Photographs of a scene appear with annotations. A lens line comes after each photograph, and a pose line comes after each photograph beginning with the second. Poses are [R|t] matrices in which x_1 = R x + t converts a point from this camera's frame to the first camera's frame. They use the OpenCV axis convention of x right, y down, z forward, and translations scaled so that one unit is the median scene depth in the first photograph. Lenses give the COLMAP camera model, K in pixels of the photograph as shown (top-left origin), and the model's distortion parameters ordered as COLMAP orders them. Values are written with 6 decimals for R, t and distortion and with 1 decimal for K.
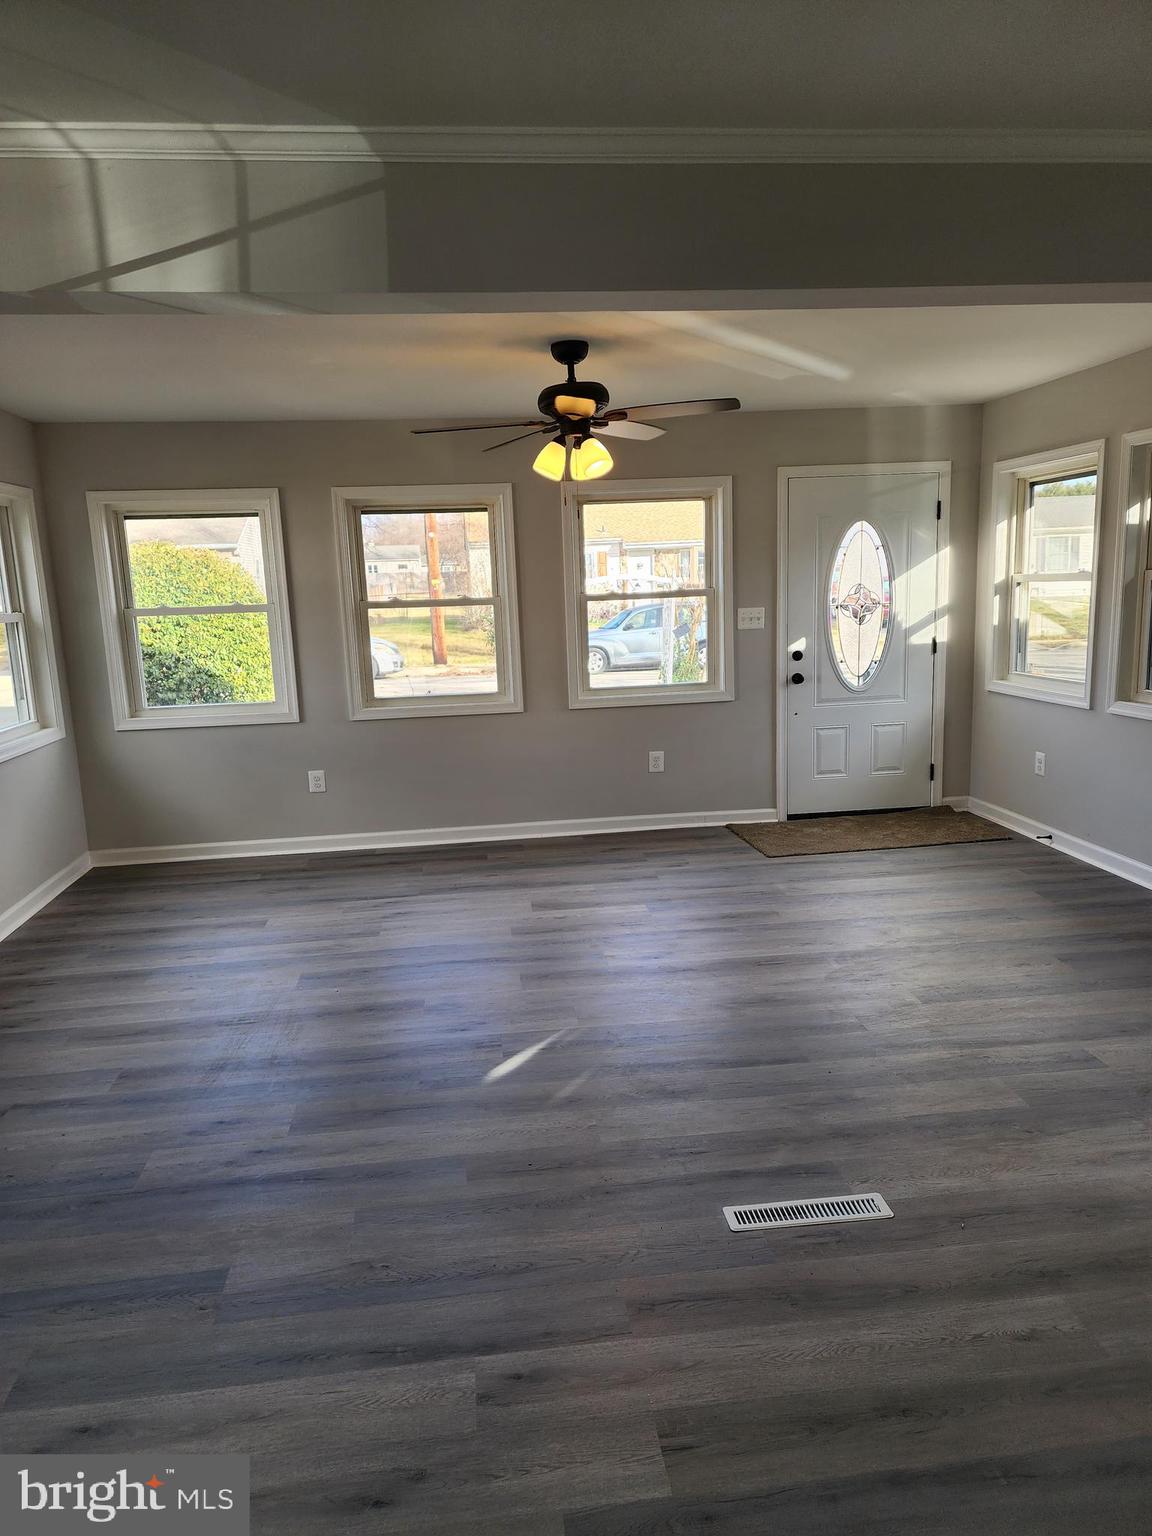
lens RADIAL K [[1024.8, 0, 570.0], [0, 1024.8, 764.9], [0, 0, 1]] dist [0.057516, -0.019771]
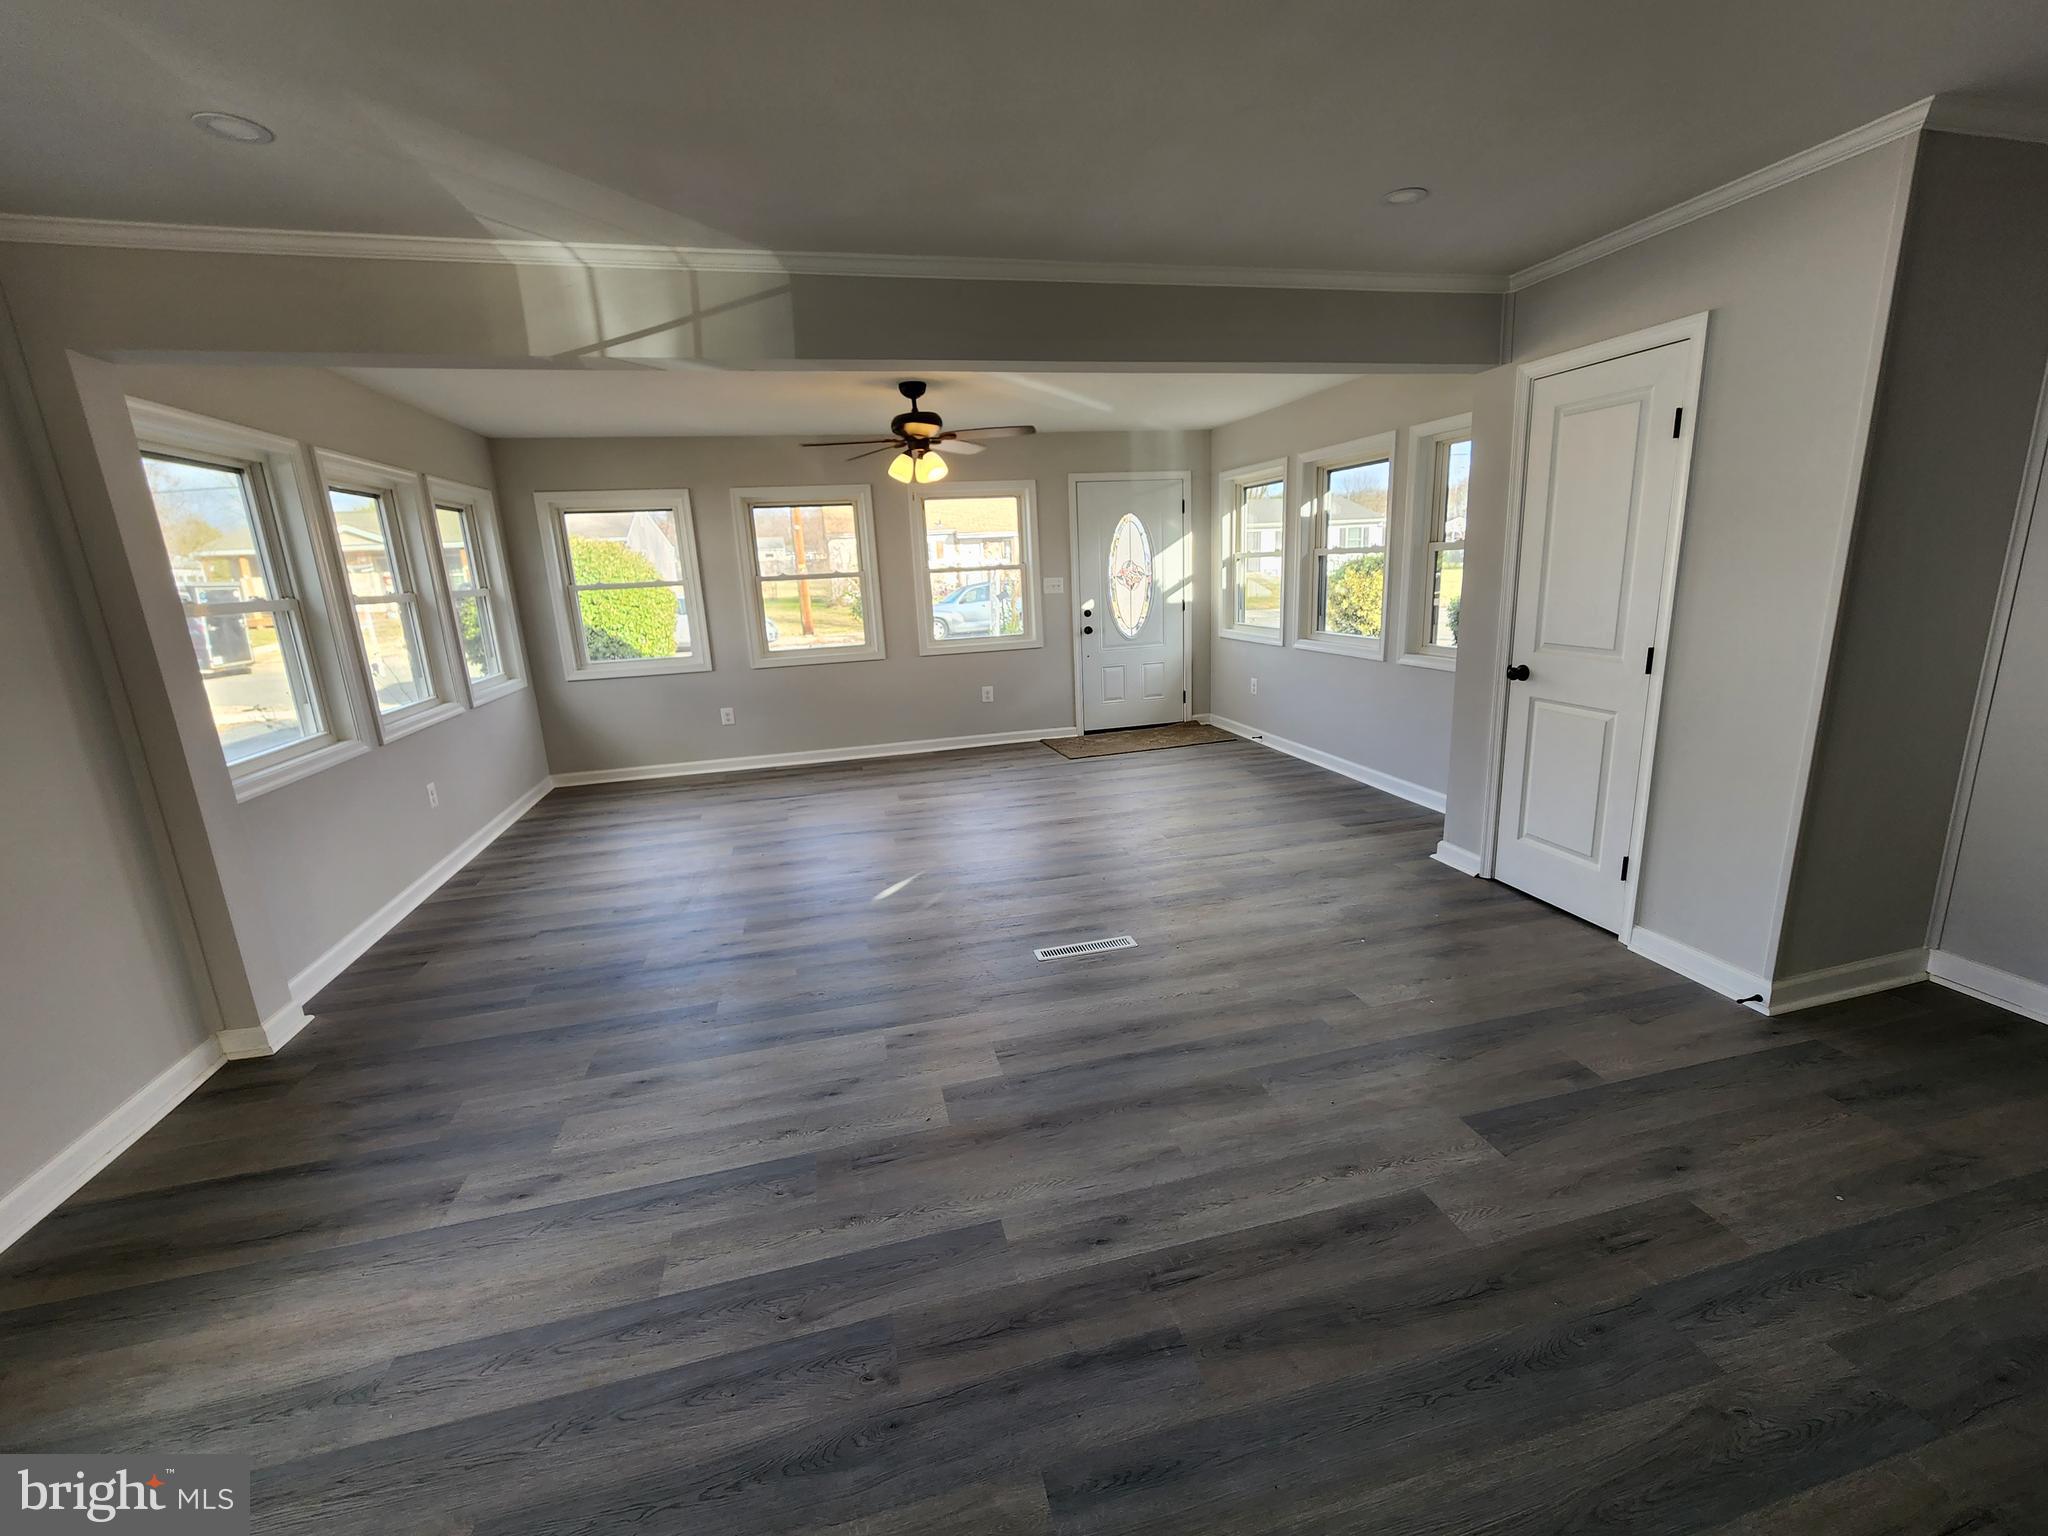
lens RADIAL K [[841.9, 0, 1026.7], [0, 841.9, 764.2], [0, 0, 1]] dist [-0.001699, -0.000977]
pose [[0.991518, -0.038114, 0.124259, -0.007448], [0.031389, 0.997958, 0.055636, 0.040383], [-0.126126, -0.051264, 0.990689, -0.149497]]
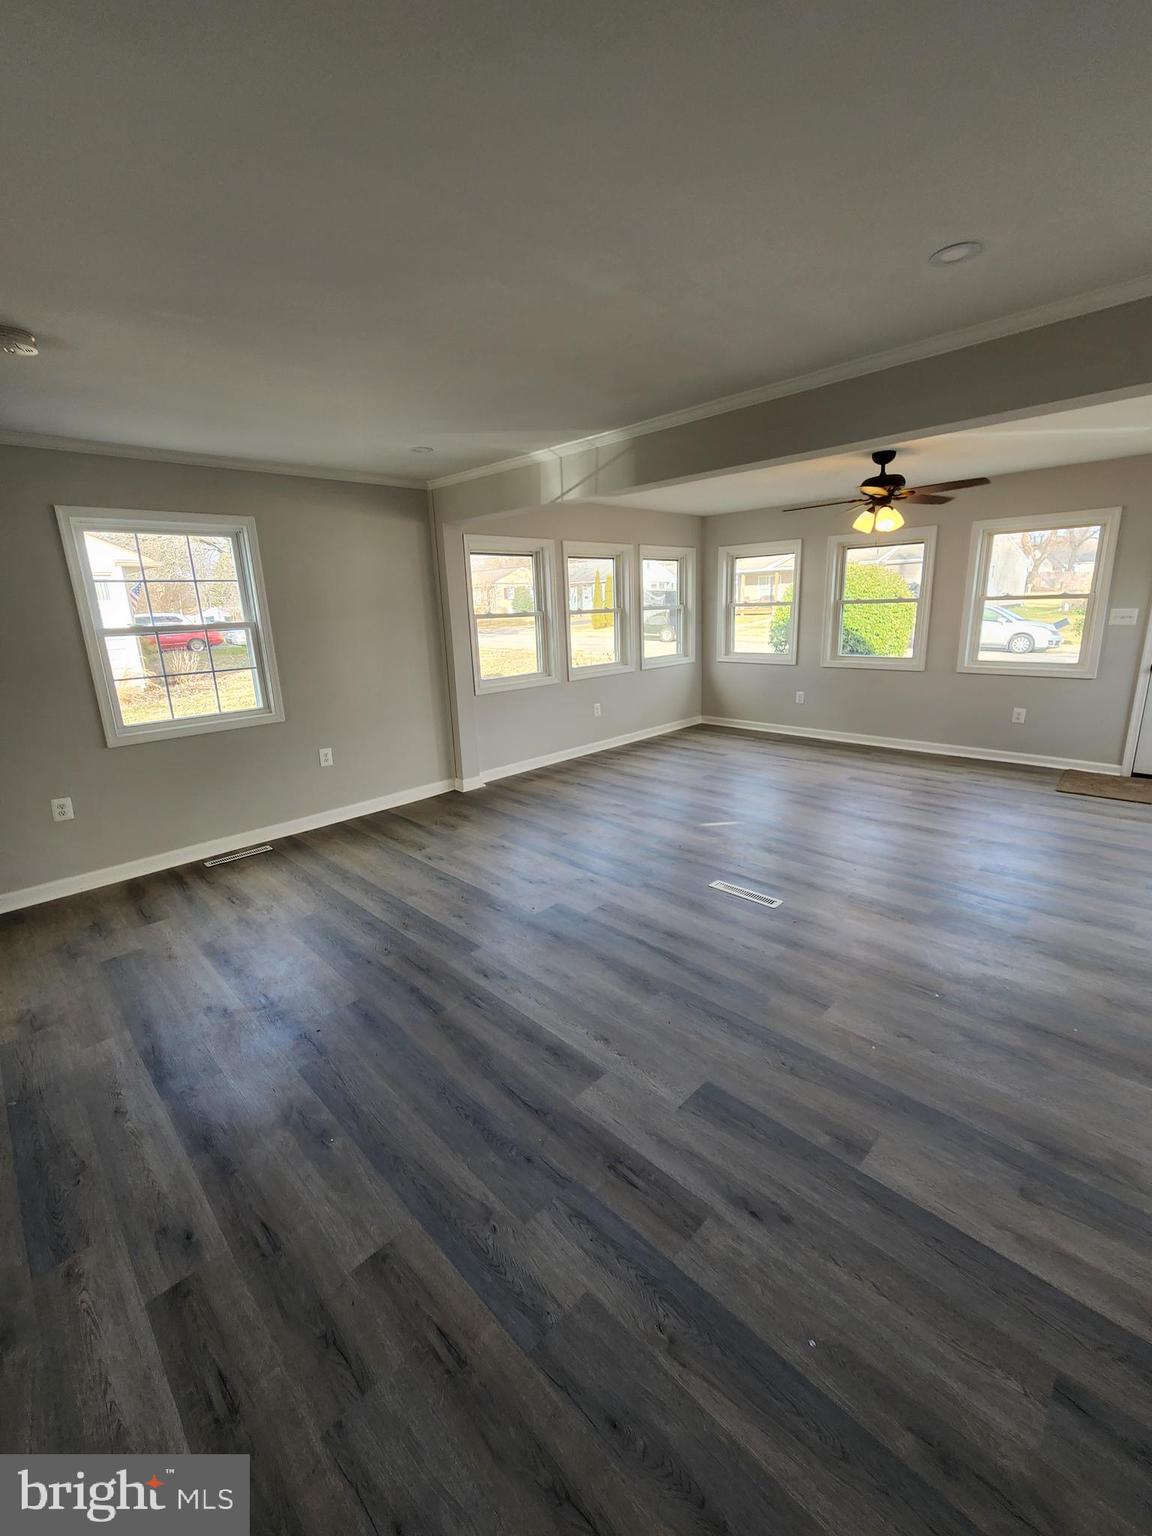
lens RADIAL K [[631.5, 0, 577.1], [0, 631.5, 763.3], [0, 0, 1]] dist [-0.001699, -0.000977]
pose [[0.622465, 0.208096, -0.754475, 0.540728], [-0.126381, 0.978078, 0.165501, -0.007791], [0.772376, -0.007667, 0.635119, -0.065961]]
